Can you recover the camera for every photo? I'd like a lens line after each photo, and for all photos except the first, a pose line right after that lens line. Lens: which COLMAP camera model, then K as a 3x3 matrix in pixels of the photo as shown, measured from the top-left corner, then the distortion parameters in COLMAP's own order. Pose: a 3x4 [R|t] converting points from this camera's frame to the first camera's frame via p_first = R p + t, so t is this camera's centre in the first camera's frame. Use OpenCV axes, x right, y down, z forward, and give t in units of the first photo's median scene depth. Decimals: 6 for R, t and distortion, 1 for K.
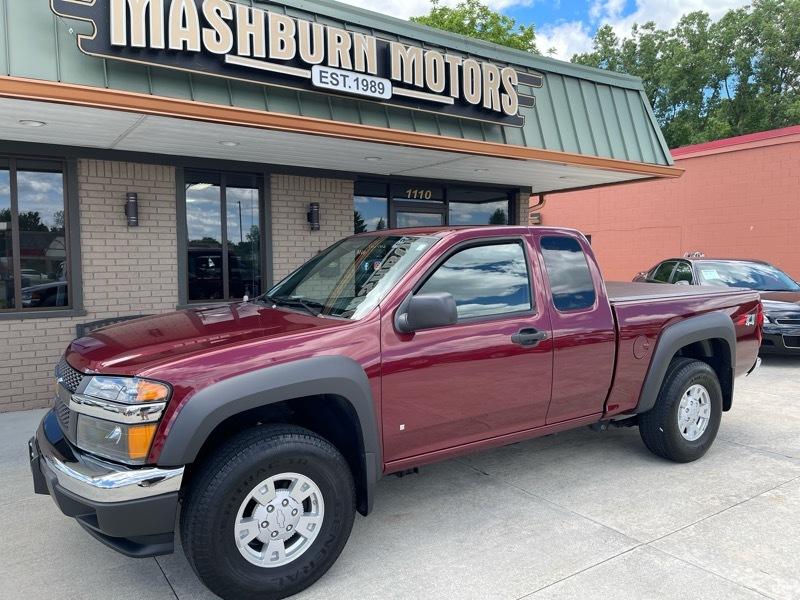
lens RADIAL K [[603.4, 0, 408.9], [0, 603.4, 300.9], [0, 0, 1]] dist [0.074158, -0.102689]
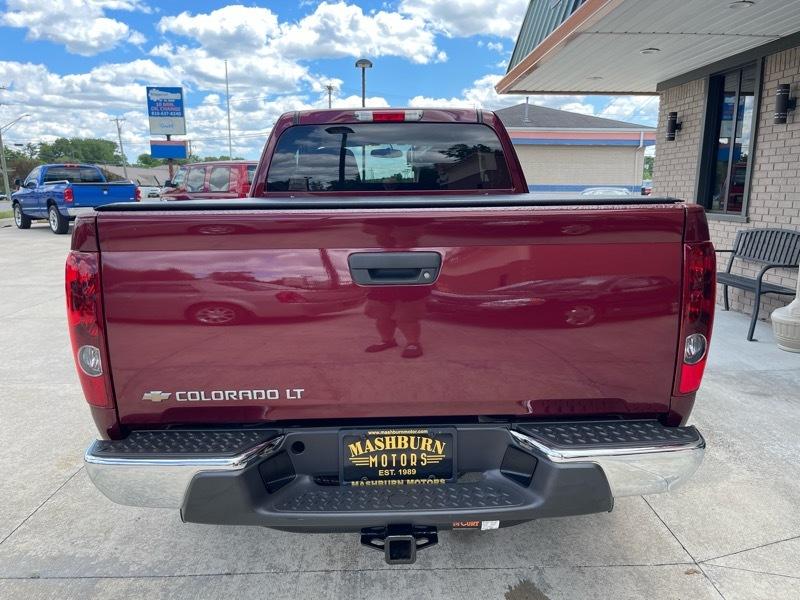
lens RADIAL K [[603.4, 0, 400.7], [0, 603.4, 306.6], [0, 0, 1]] dist [0.074158, -0.102689]
pose [[-0.544577, 0.164702, -0.822380, 0.735228], [-0.059051, 0.970566, 0.233483, -0.050924], [0.836629, 0.175712, -0.518822, 1.290562]]
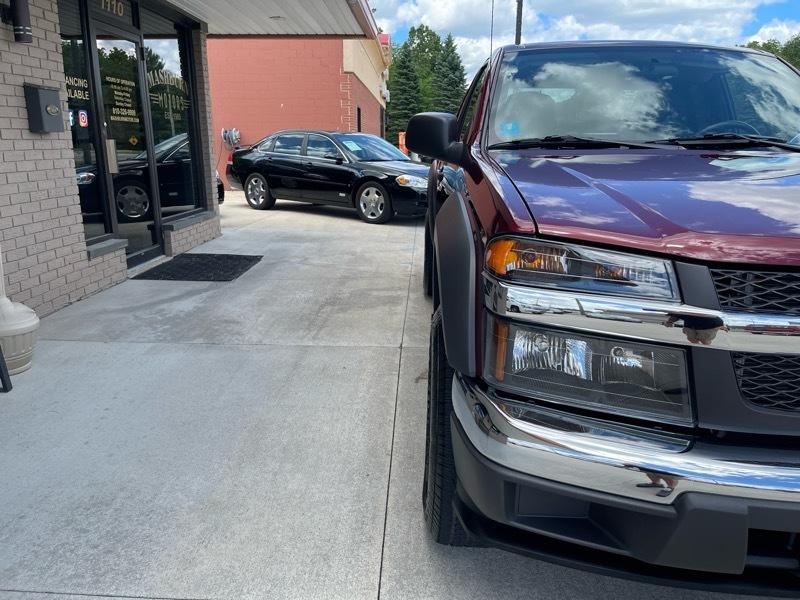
lens RADIAL K [[603.4, 0, 401.2], [0, 603.4, 294.7], [0, 0, 1]] dist [0.074158, -0.102689]
pose [[0.590594, -0.187414, 0.784904, -0.611910], [0.047706, 0.979065, 0.197878, 0.010763], [-0.805557, -0.079421, 0.587171, 0.608054]]
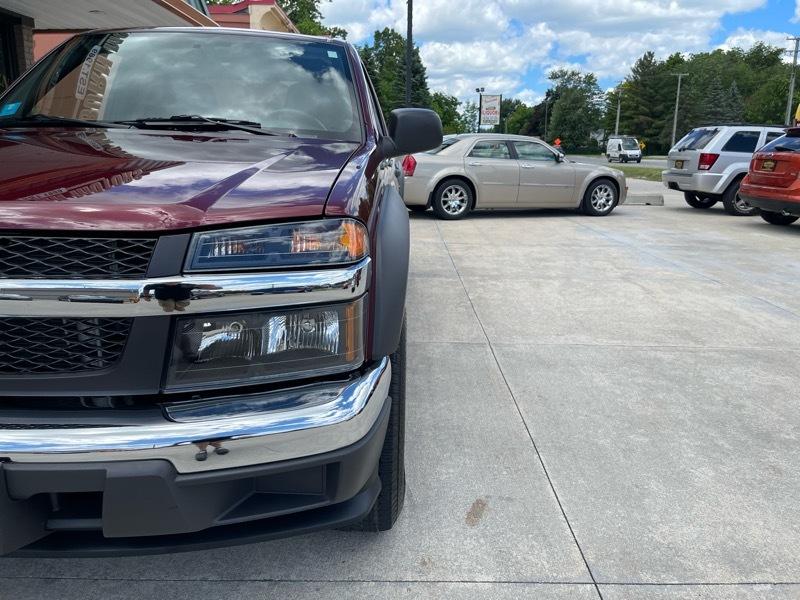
lens RADIAL K [[603.4, 0, 402.0], [0, 603.4, 294.4], [0, 0, 1]] dist [0.074158, -0.102689]
pose [[0.561574, -0.182910, 0.806957, -0.412864], [0.041327, 0.980244, 0.193428, 0.042802], [-0.826394, -0.075275, 0.558038, 0.310130]]
